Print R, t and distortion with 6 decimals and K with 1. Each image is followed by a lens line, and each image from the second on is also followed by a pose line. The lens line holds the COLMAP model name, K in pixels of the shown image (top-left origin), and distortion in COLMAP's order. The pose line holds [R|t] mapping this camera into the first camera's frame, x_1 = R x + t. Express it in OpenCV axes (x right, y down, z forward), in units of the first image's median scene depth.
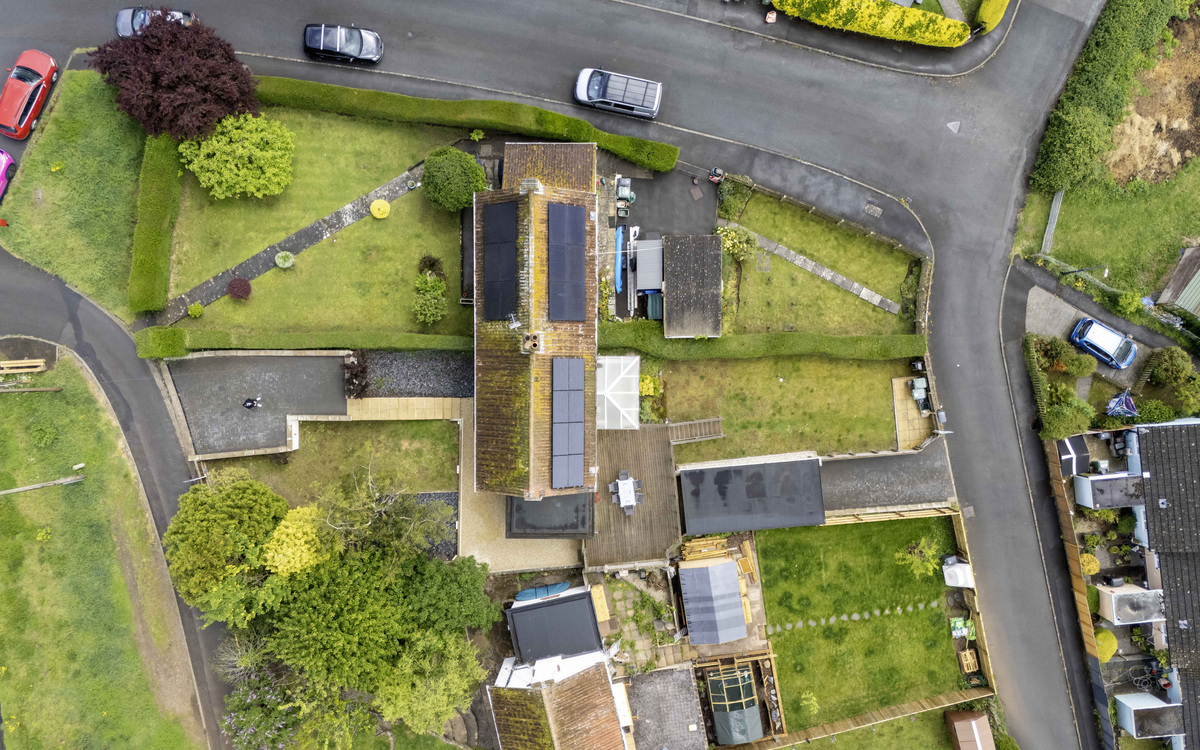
lens RADIAL K [[1067.9, 0, 598.0], [0, 1067.9, 392.5], [0, 0, 1]] dist [0.085144, -0.138216]
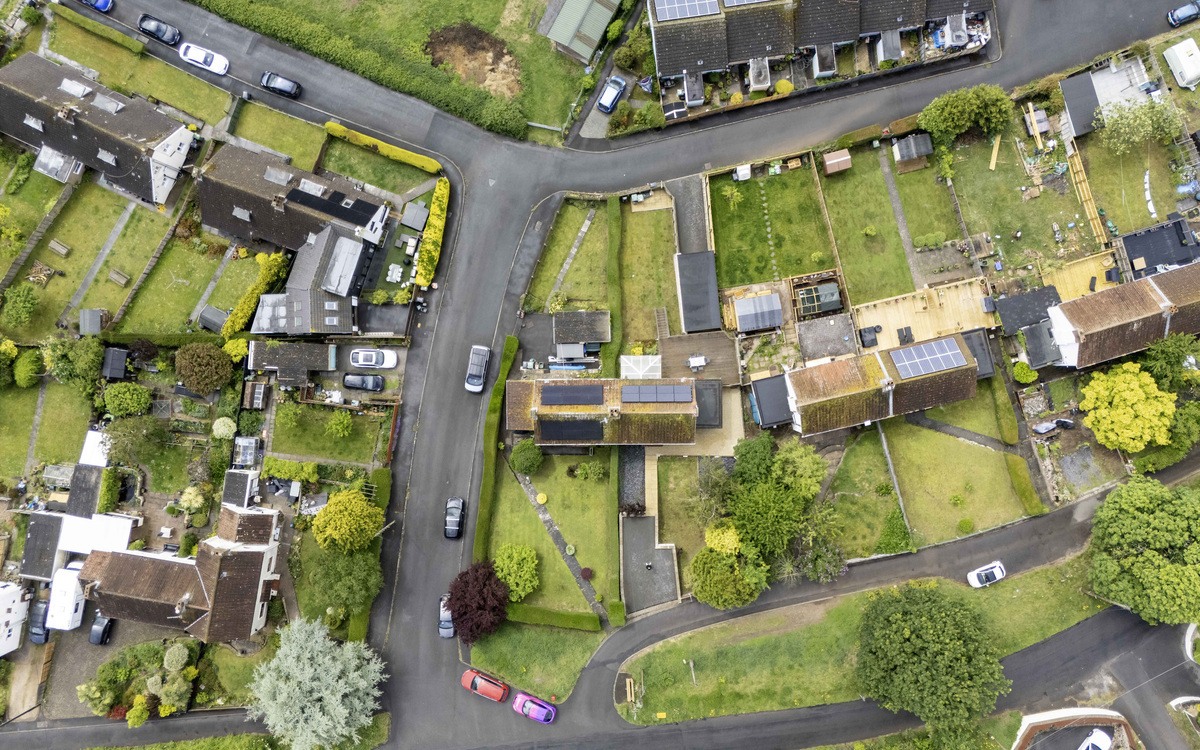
lens RADIAL K [[1067.9, 0, 598.0], [0, 1067.9, 392.5], [0, 0, 1]] dist [0.085144, -0.138216]
pose [[-0.010418, -0.999936, -0.004479, -0.015013], [0.998409, -0.010154, -0.055462, 0.026443], [0.055413, -0.005050, 0.998451, -0.790235]]
